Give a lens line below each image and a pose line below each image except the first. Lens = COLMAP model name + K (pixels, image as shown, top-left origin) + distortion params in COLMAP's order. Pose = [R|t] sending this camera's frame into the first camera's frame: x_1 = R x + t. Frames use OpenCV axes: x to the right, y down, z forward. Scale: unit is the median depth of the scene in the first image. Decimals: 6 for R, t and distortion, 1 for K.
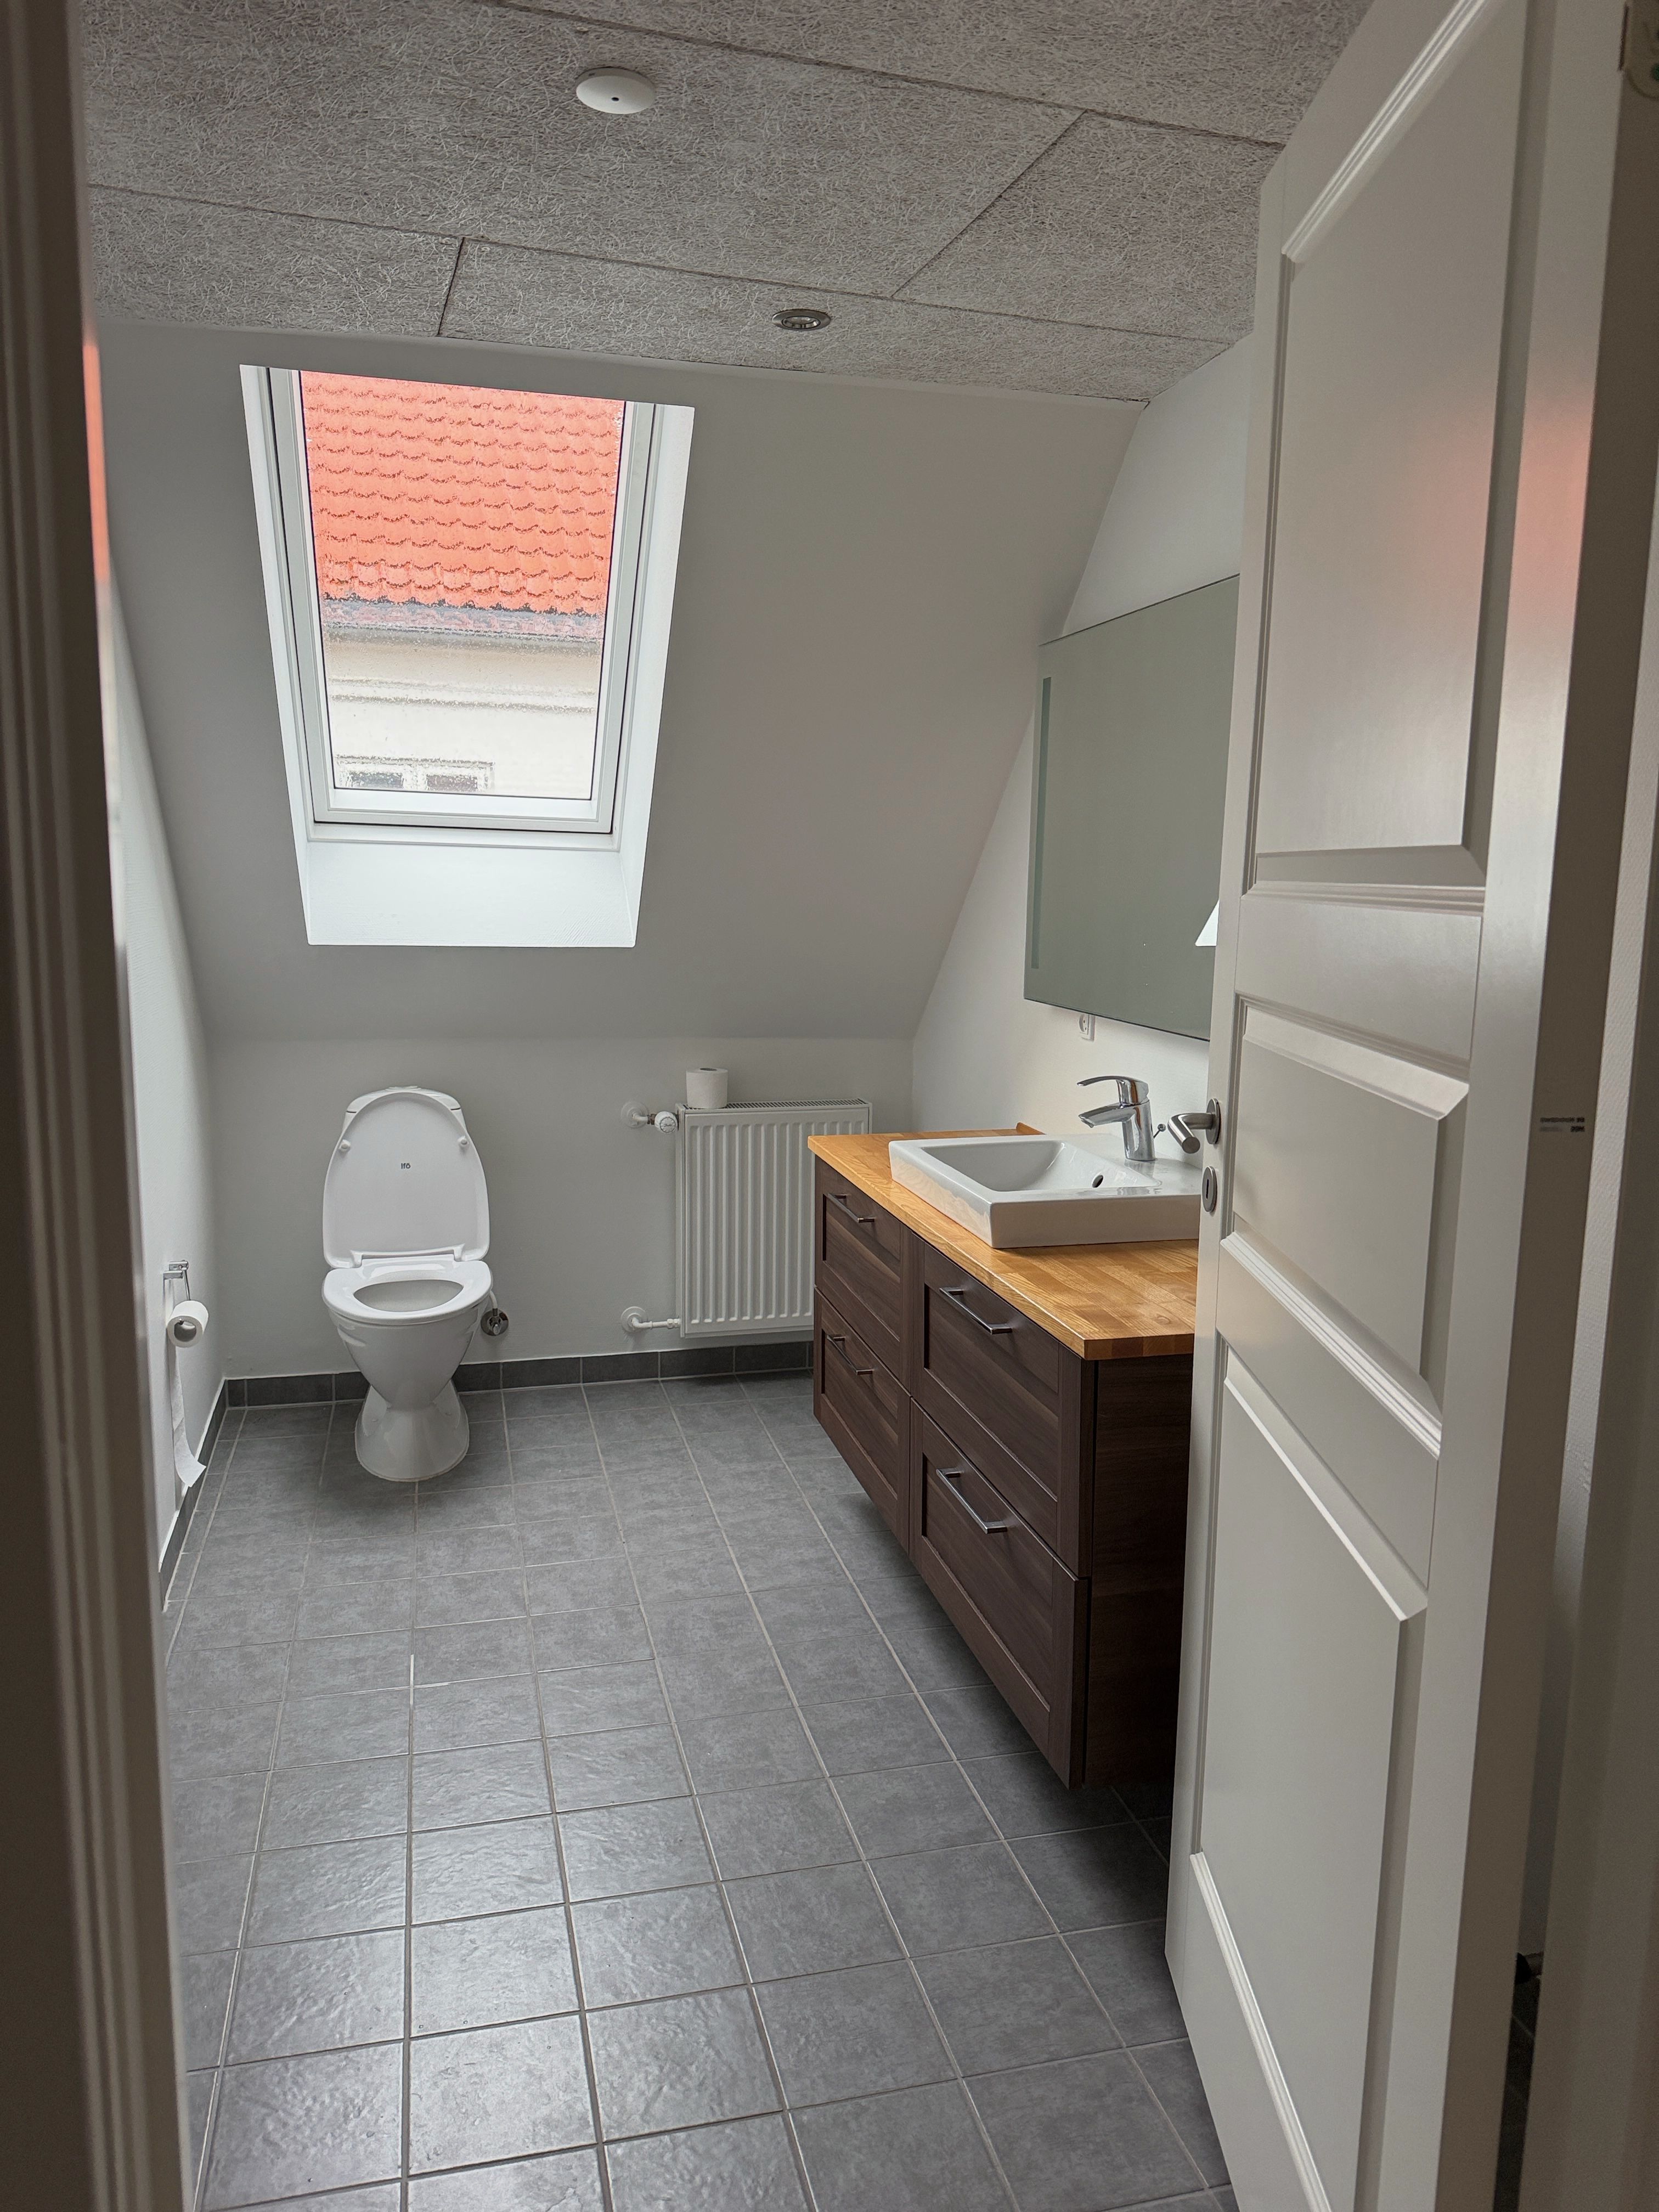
lens RADIAL K [[1560.3, 0, 826.0], [0, 1560.3, 1112.9], [0, 0, 1]] dist [0.027632, -0.031087]
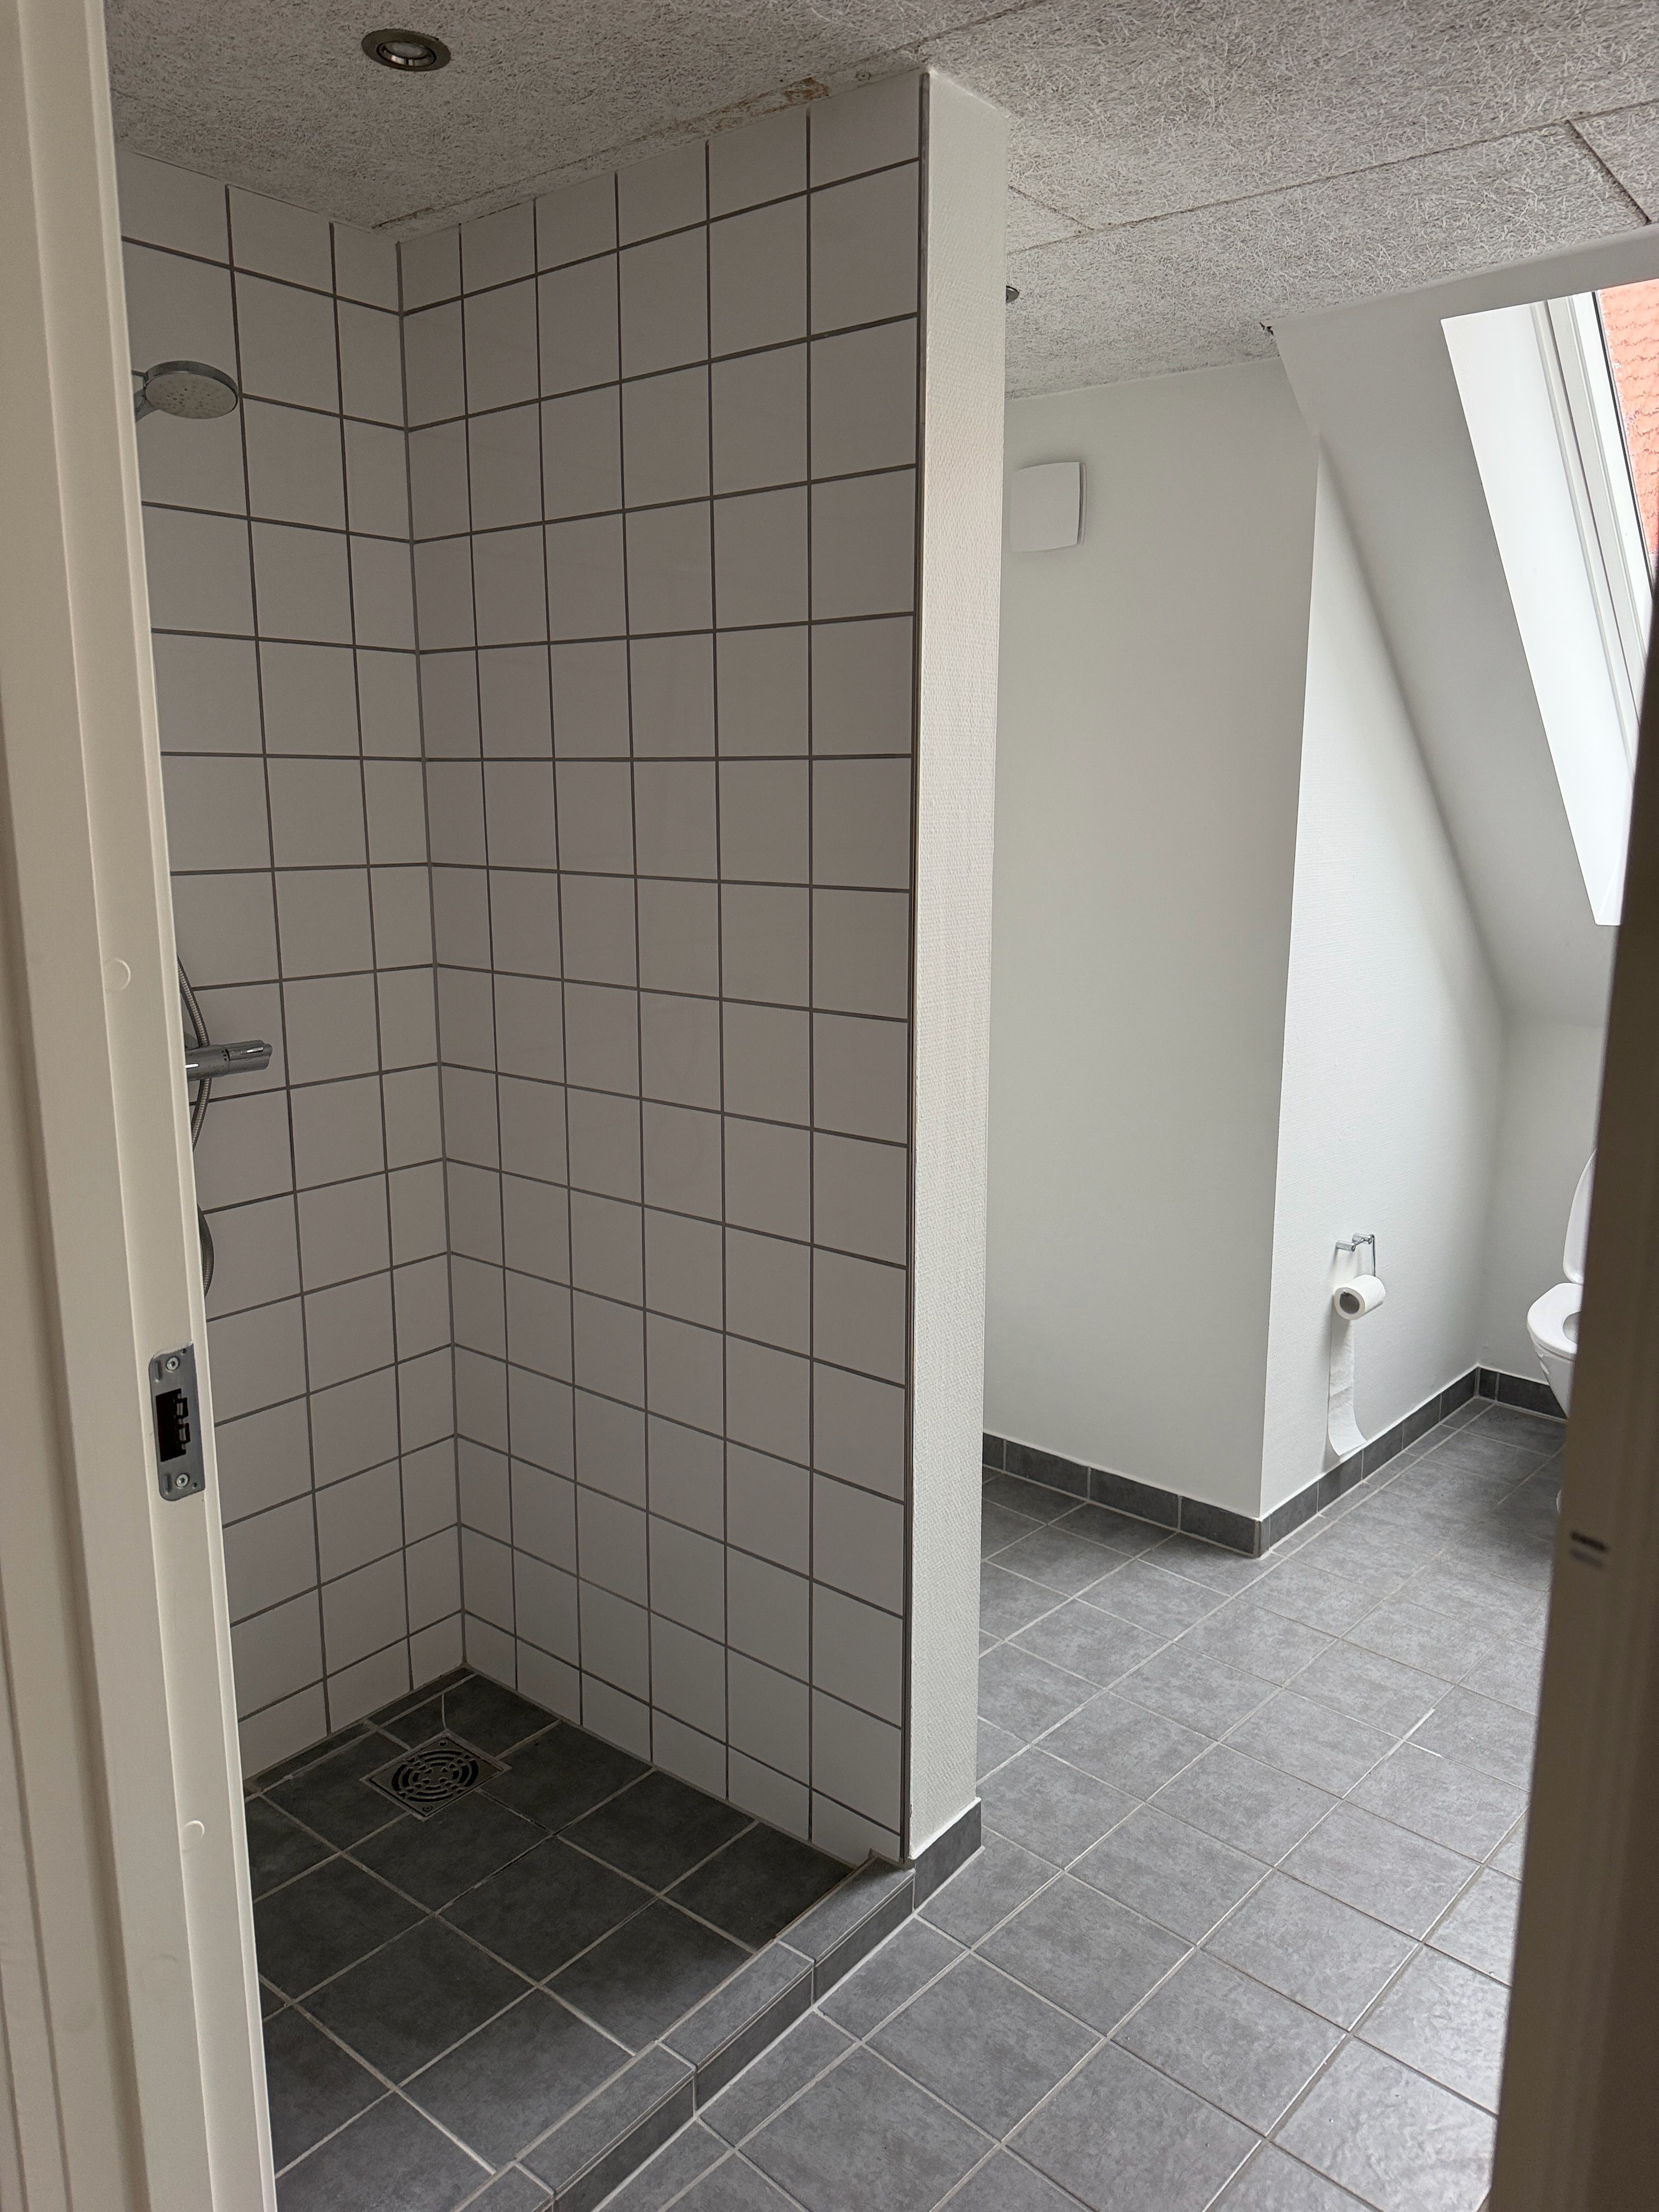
lens RADIAL K [[1560.3, 0, 823.2], [0, 1560.3, 1094.9], [0, 0, 1]] dist [0.027632, -0.031087]
pose [[0.539063, 0.147437, -0.829261, 0.252455], [-0.123793, 0.987737, 0.095141, -0.053741], [0.833118, 0.051370, 0.550704, 0.174384]]
